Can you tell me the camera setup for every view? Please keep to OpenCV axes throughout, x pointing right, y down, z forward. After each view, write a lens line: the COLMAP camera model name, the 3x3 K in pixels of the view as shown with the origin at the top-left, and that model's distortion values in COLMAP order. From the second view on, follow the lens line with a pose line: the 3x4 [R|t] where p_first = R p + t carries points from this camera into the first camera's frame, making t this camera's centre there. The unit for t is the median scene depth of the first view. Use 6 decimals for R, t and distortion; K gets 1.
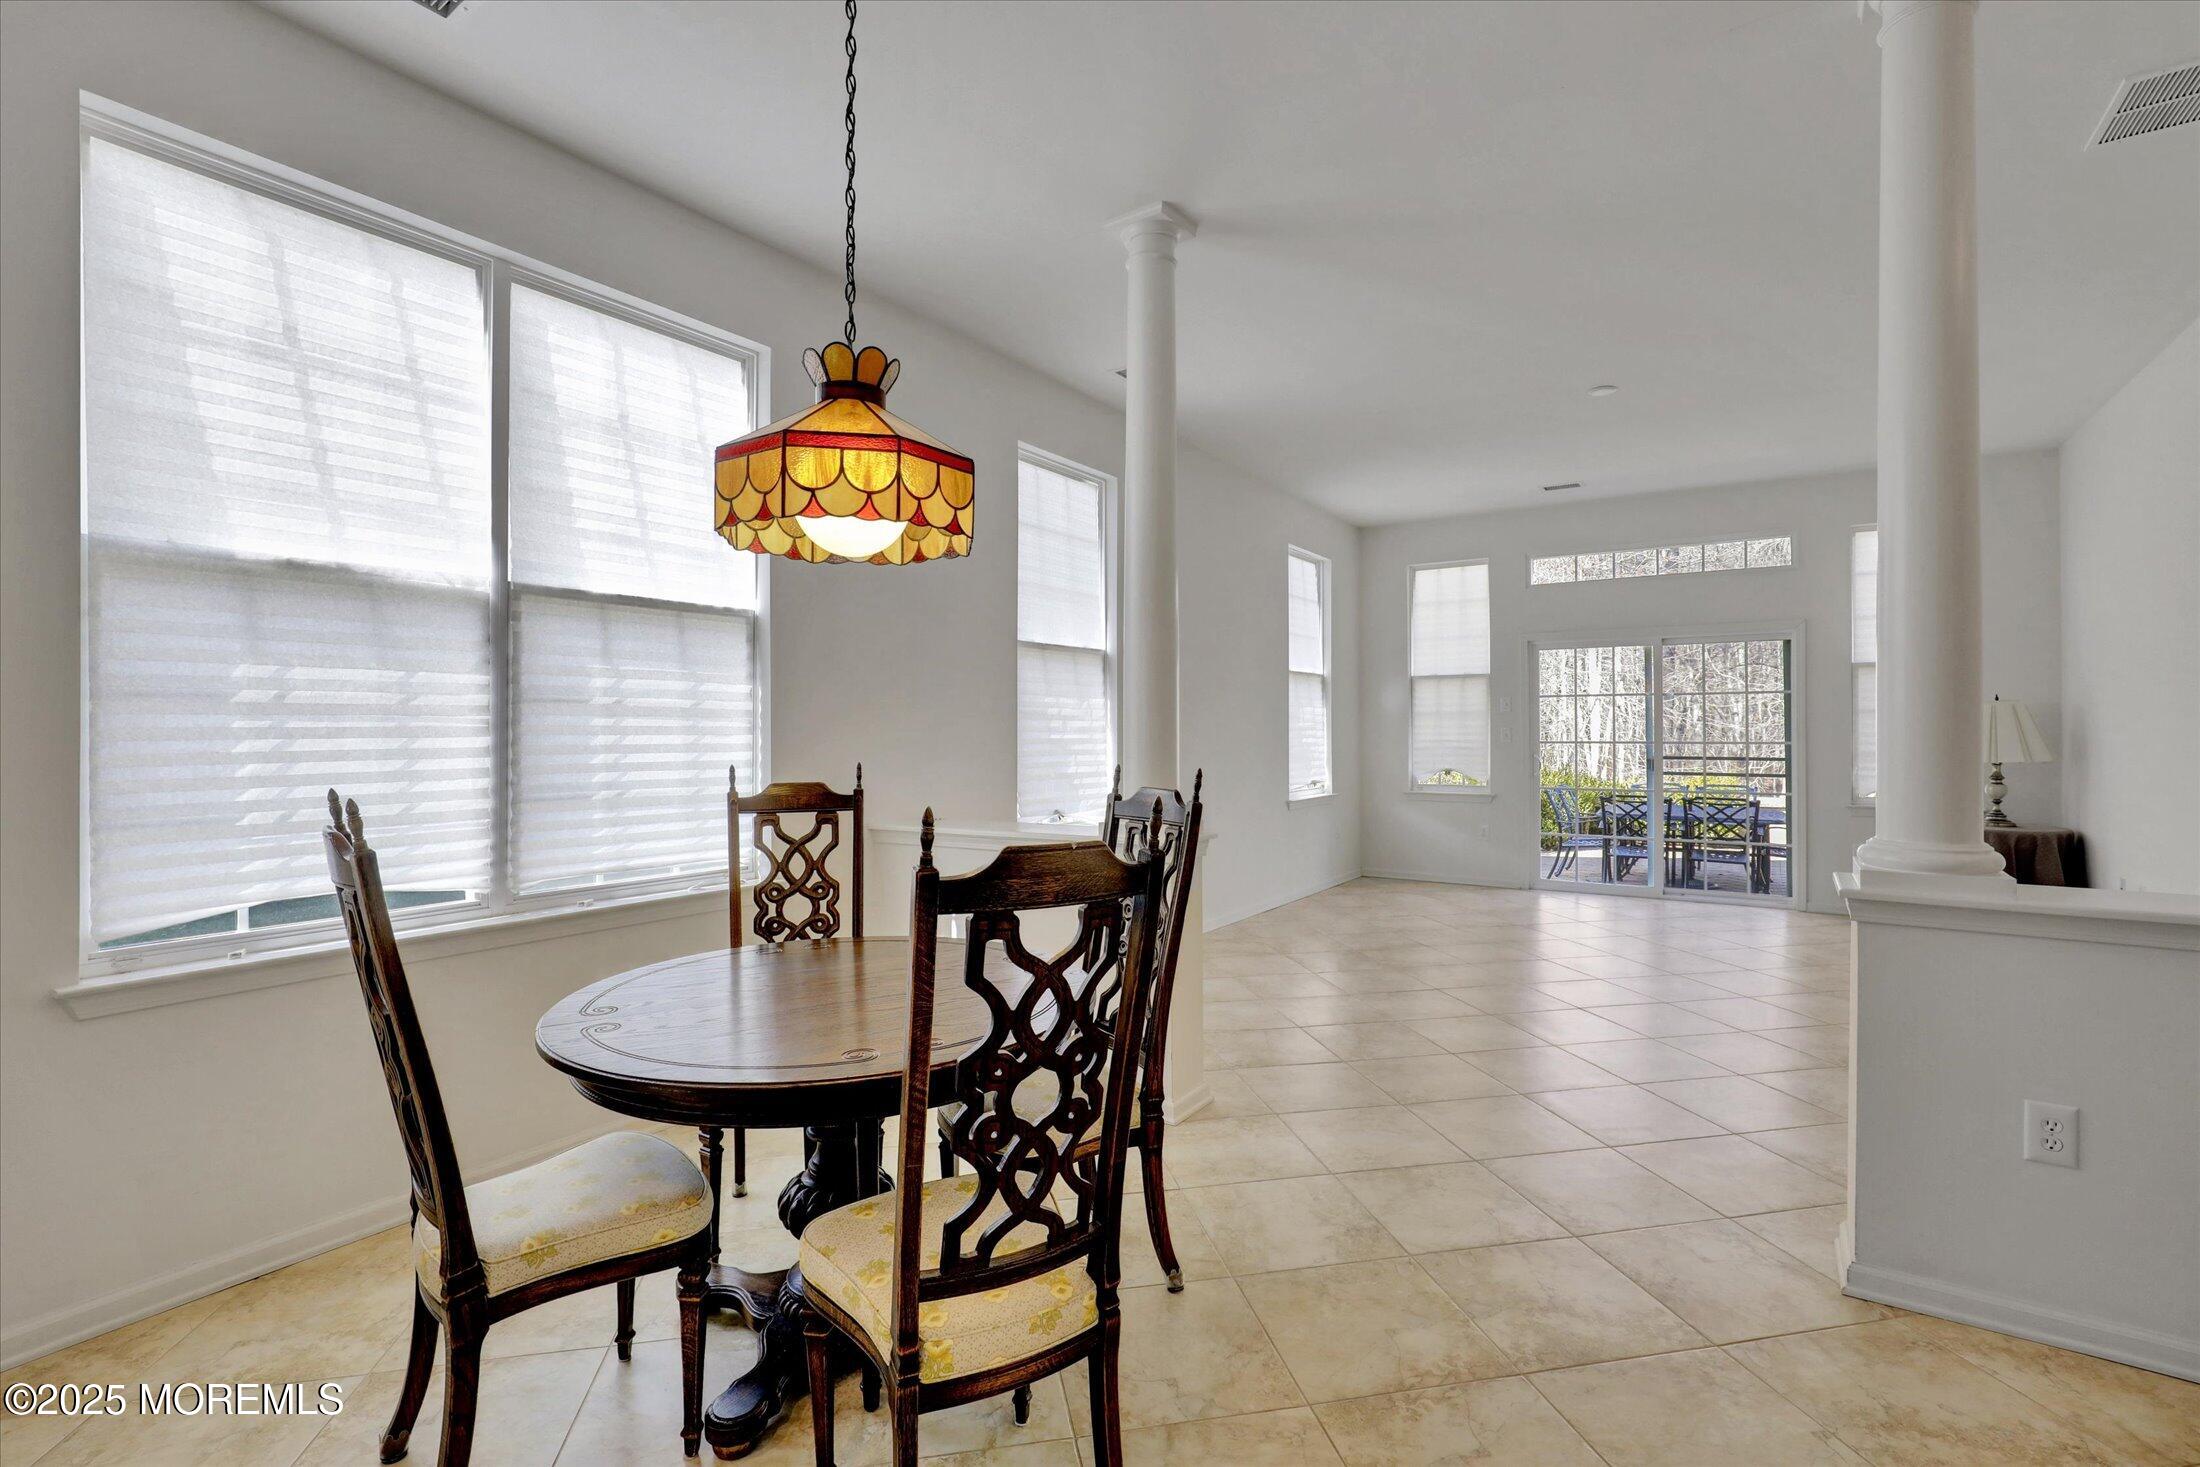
lens RADIAL K [[1019.4, 0, 1093.5], [0, 1019.4, 721.1], [0, 0, 1]] dist [-0.015339, -0.000371]
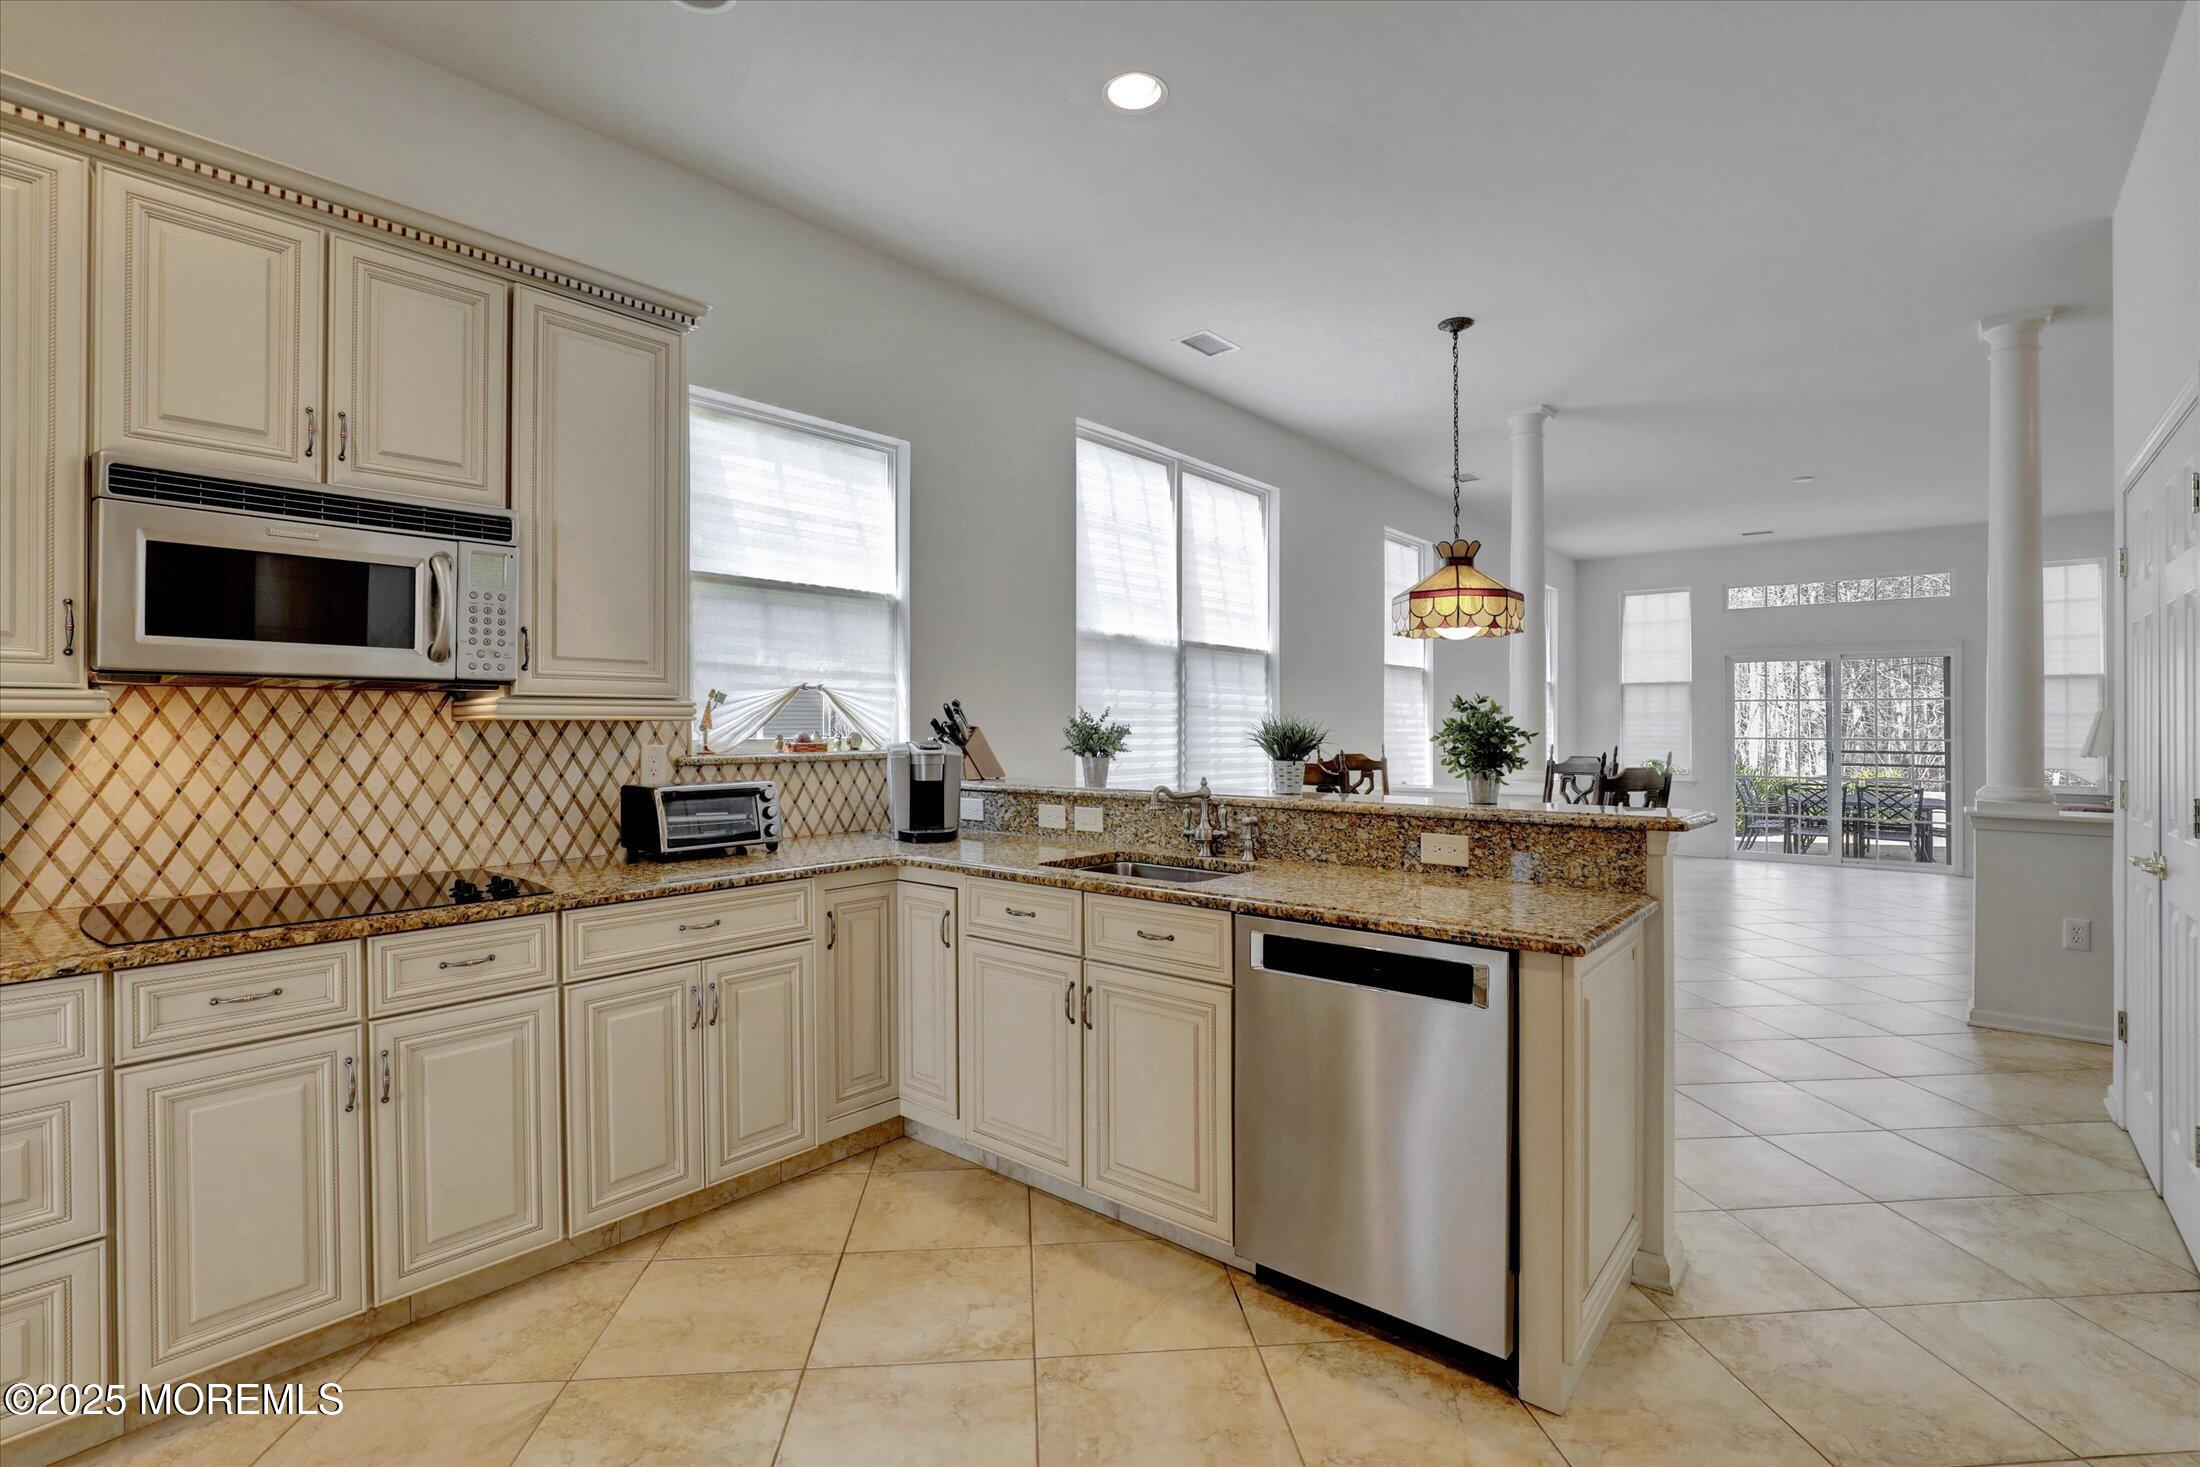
lens RADIAL K [[1019.4, 0, 1110.9], [0, 1019.4, 727.3], [0, 0, 1]] dist [-0.015339, -0.000371]
pose [[0.995172, 0.008539, -0.097774, -0.305486], [-0.007437, 0.999905, 0.011636, -0.002228], [0.097864, -0.010853, 0.995141, -0.468635]]
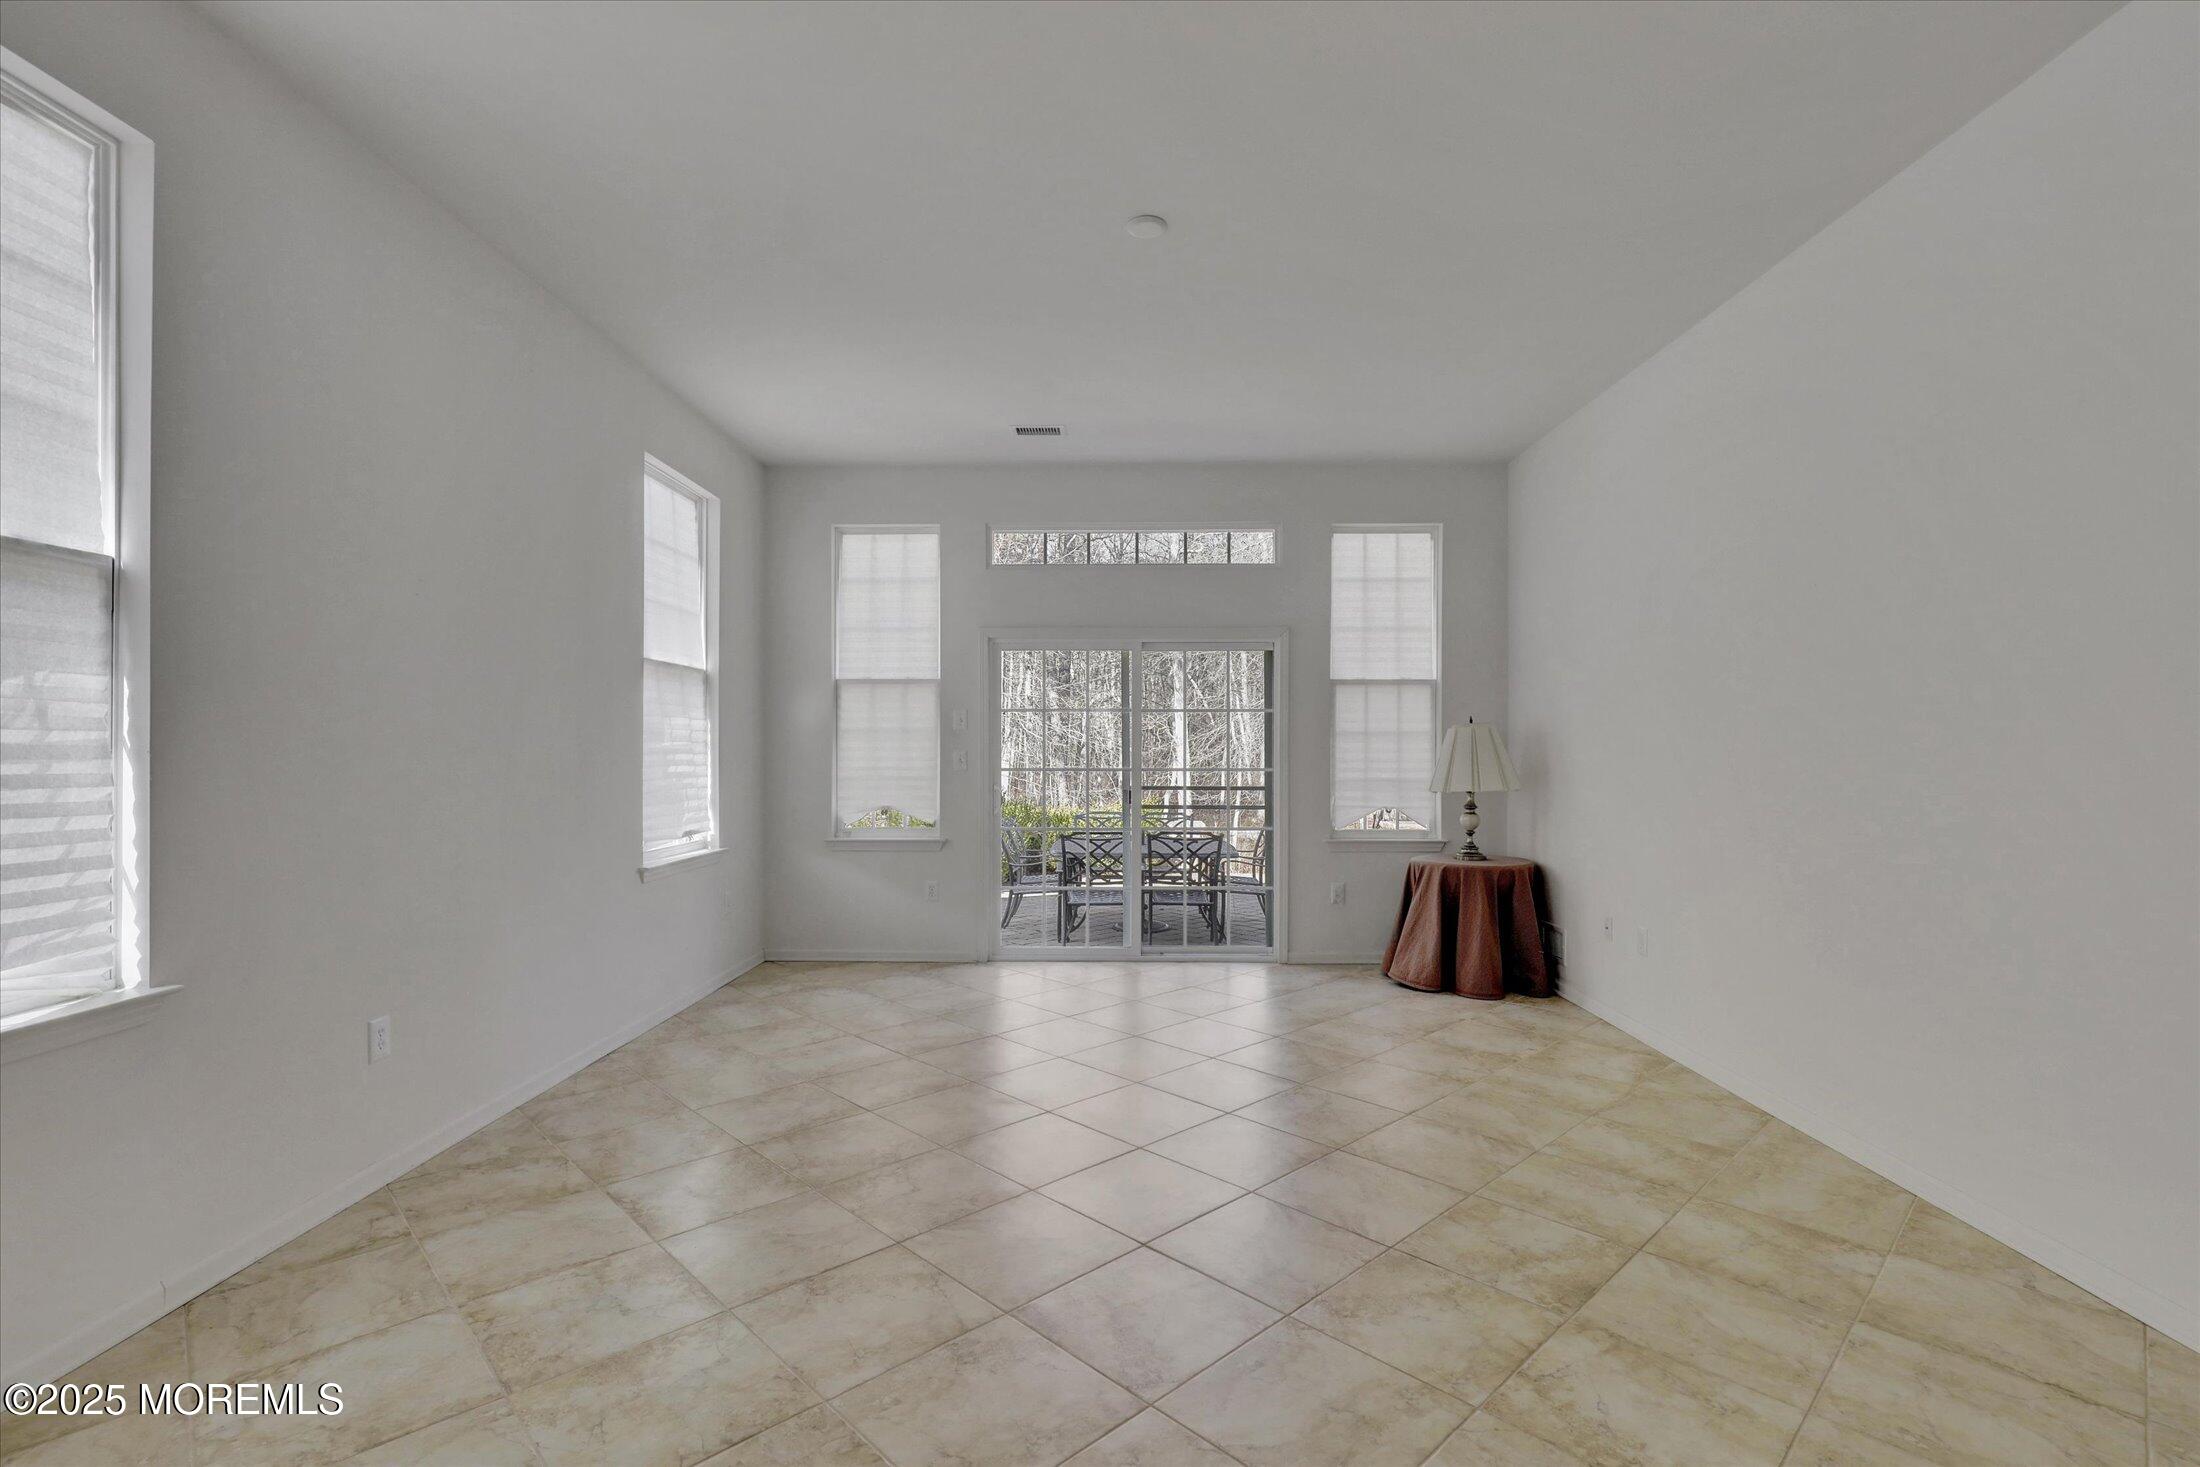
lens RADIAL K [[1019.4, 0, 1110.9], [0, 1019.4, 753.3], [0, 0, 1]] dist [-0.015339, -0.000371]
pose [[0.837747, 0.001659, 0.546056, 0.138182], [-0.007569, 0.999935, 0.008573, 0.001925], [-0.546006, -0.011315, 0.837705, 0.488157]]
